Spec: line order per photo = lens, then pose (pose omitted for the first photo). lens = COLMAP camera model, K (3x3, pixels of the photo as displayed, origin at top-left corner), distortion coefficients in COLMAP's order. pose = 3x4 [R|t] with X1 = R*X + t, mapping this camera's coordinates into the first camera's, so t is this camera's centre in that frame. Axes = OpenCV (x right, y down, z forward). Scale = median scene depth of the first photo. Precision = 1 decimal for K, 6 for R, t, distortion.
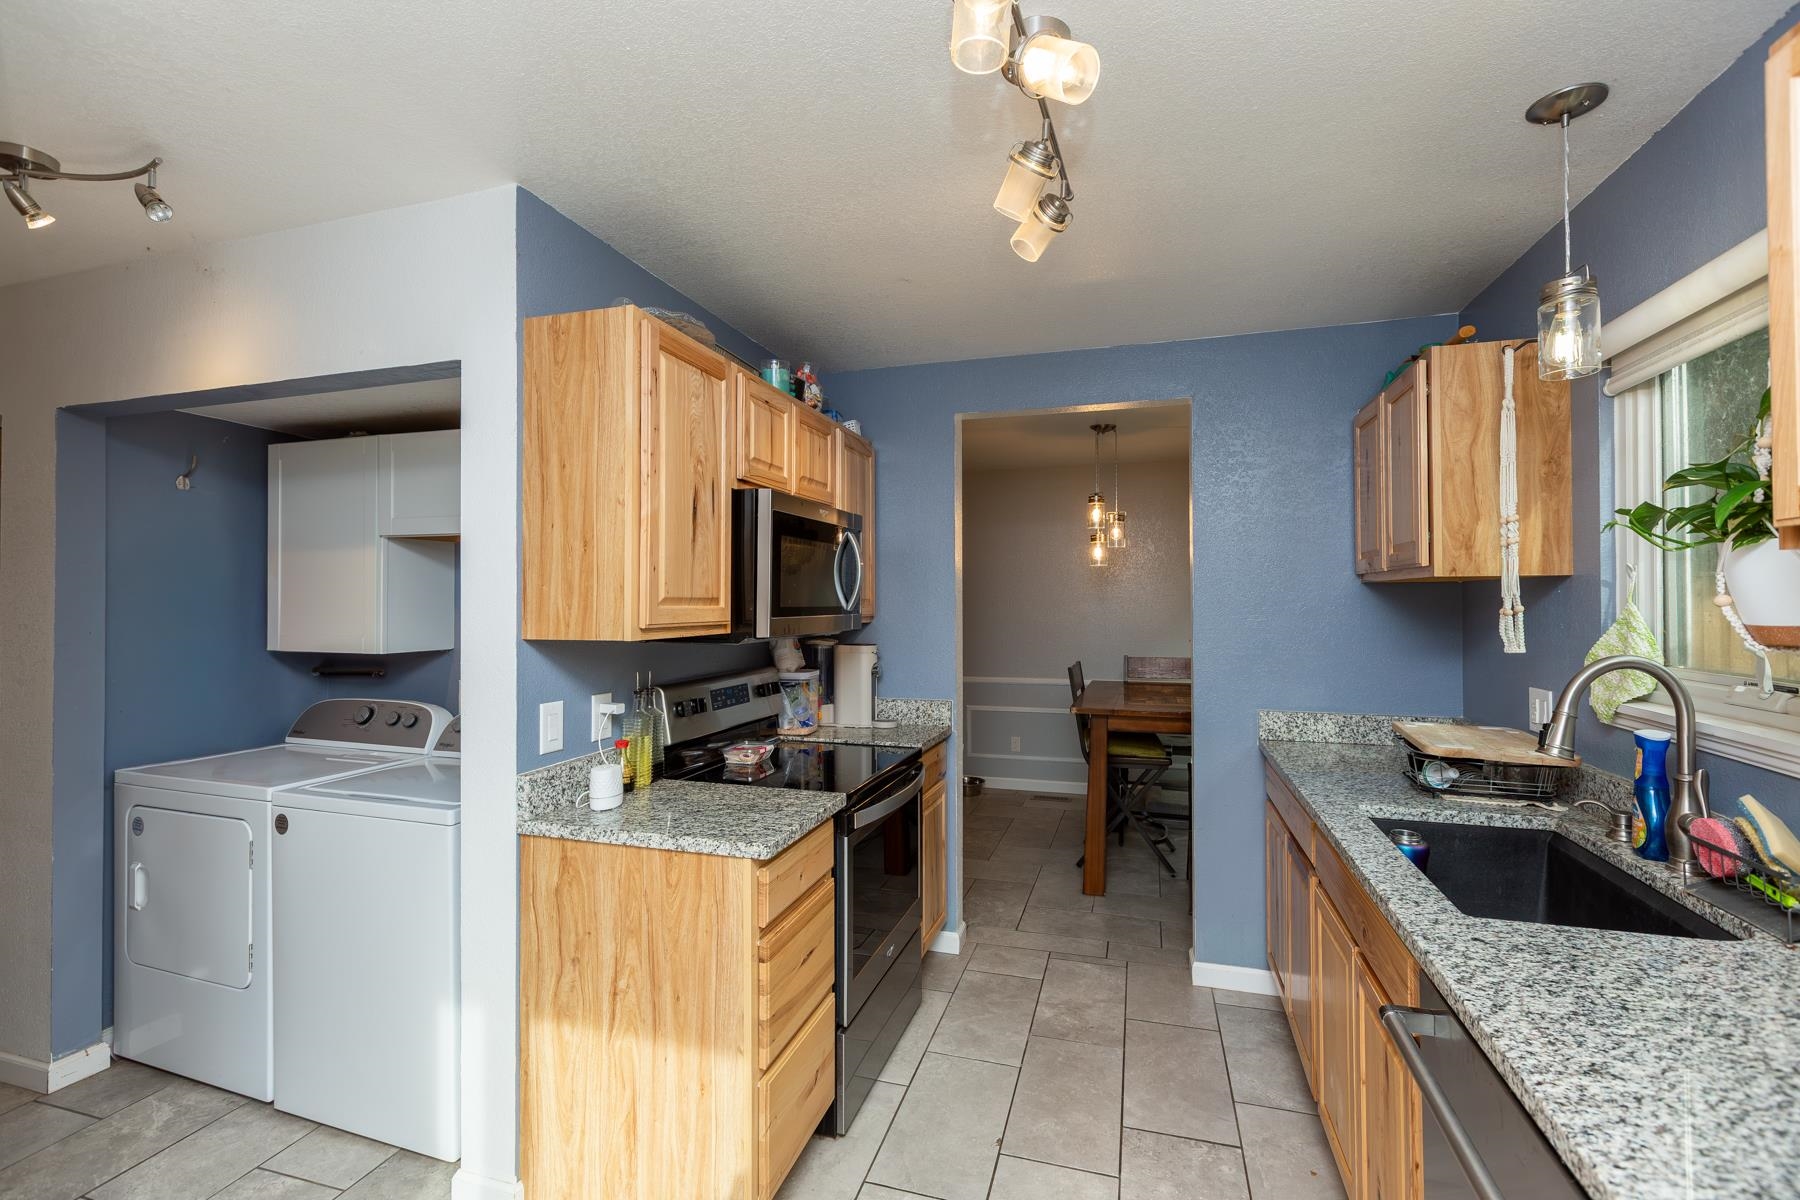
lens RADIAL K [[804.7, 0, 890.8], [0, 804.7, 593.5], [0, 0, 1]] dist [0.002279, -0.000404]
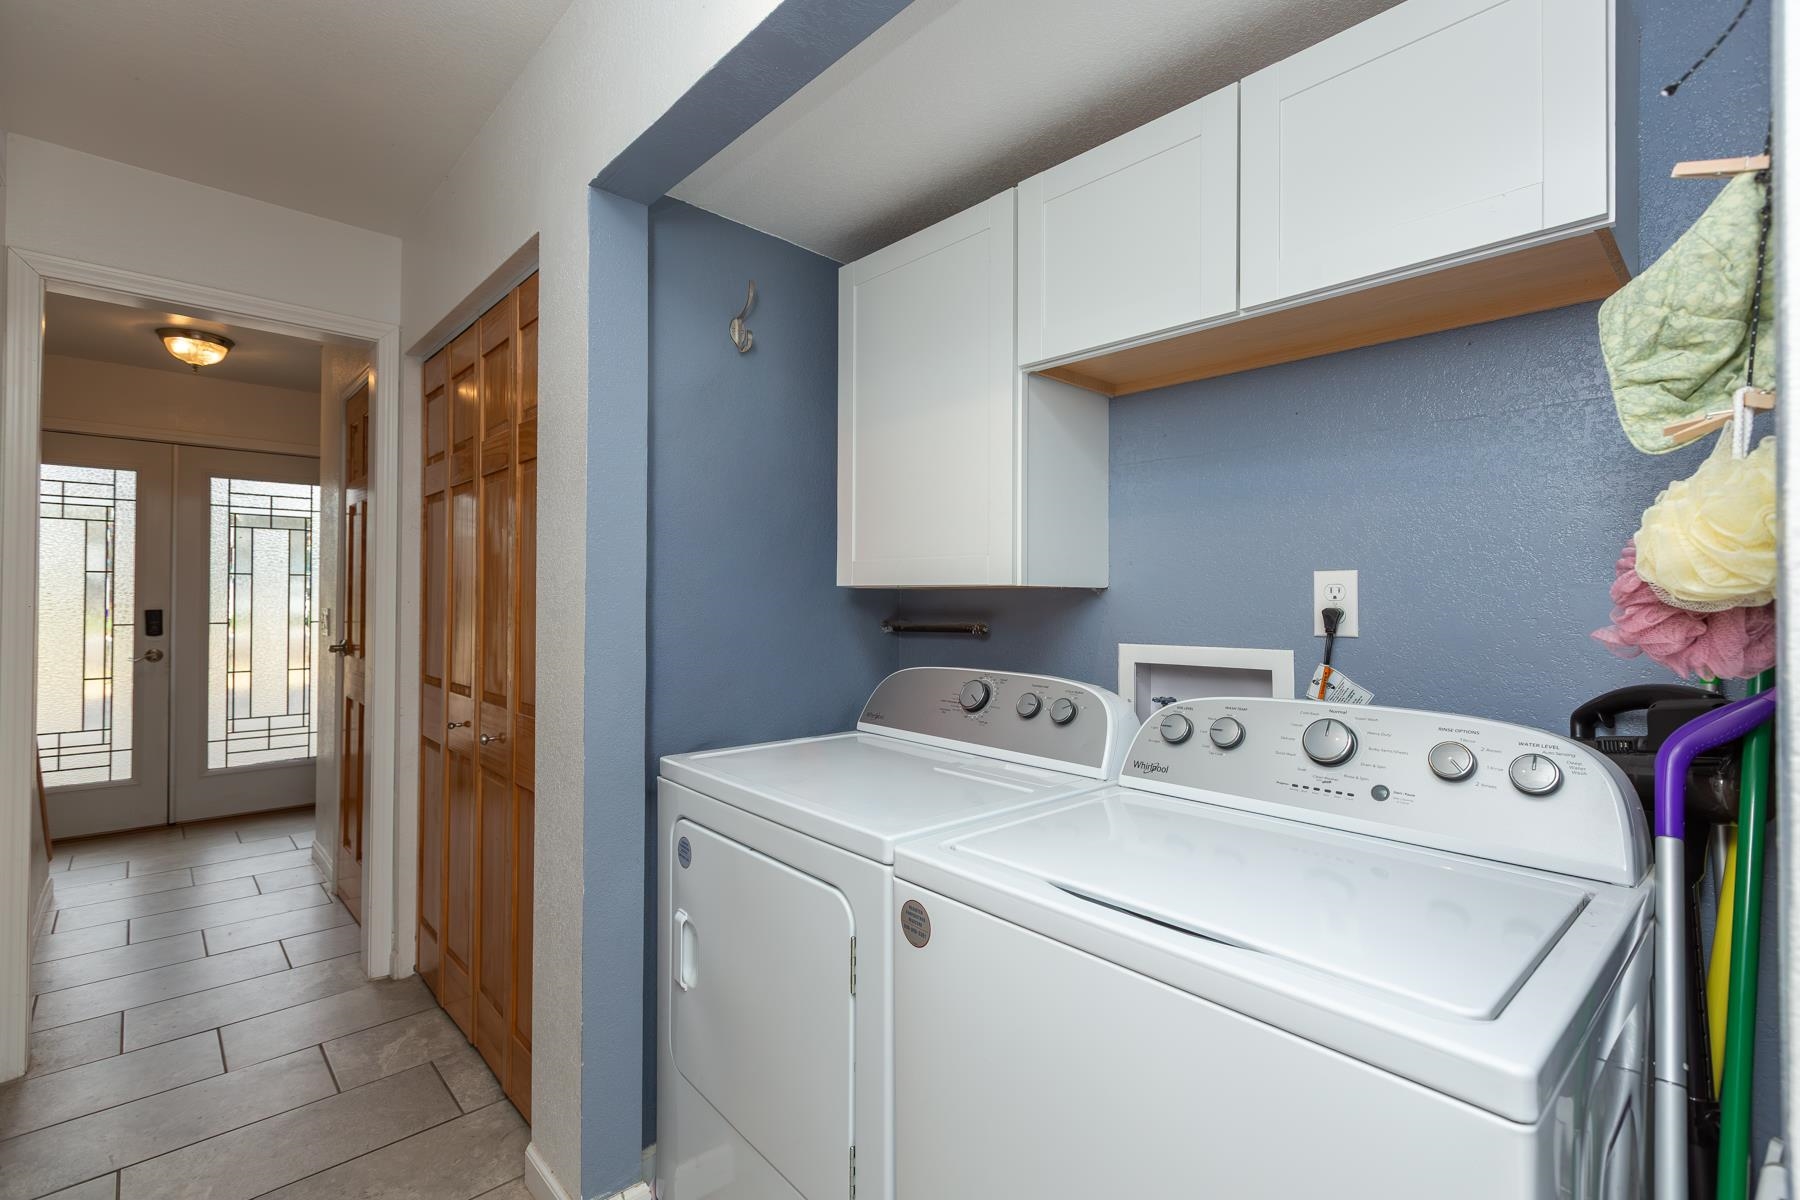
lens RADIAL K [[804.7, 0, 890.8], [0, 804.7, 593.5], [0, 0, 1]] dist [0.002279, -0.000404]
pose [[0.872614, 0.007854, -0.488348, -0.442039], [-0.006321, 0.999969, 0.004787, 0.077059], [0.488370, -0.001090, 0.872636, 0.480099]]
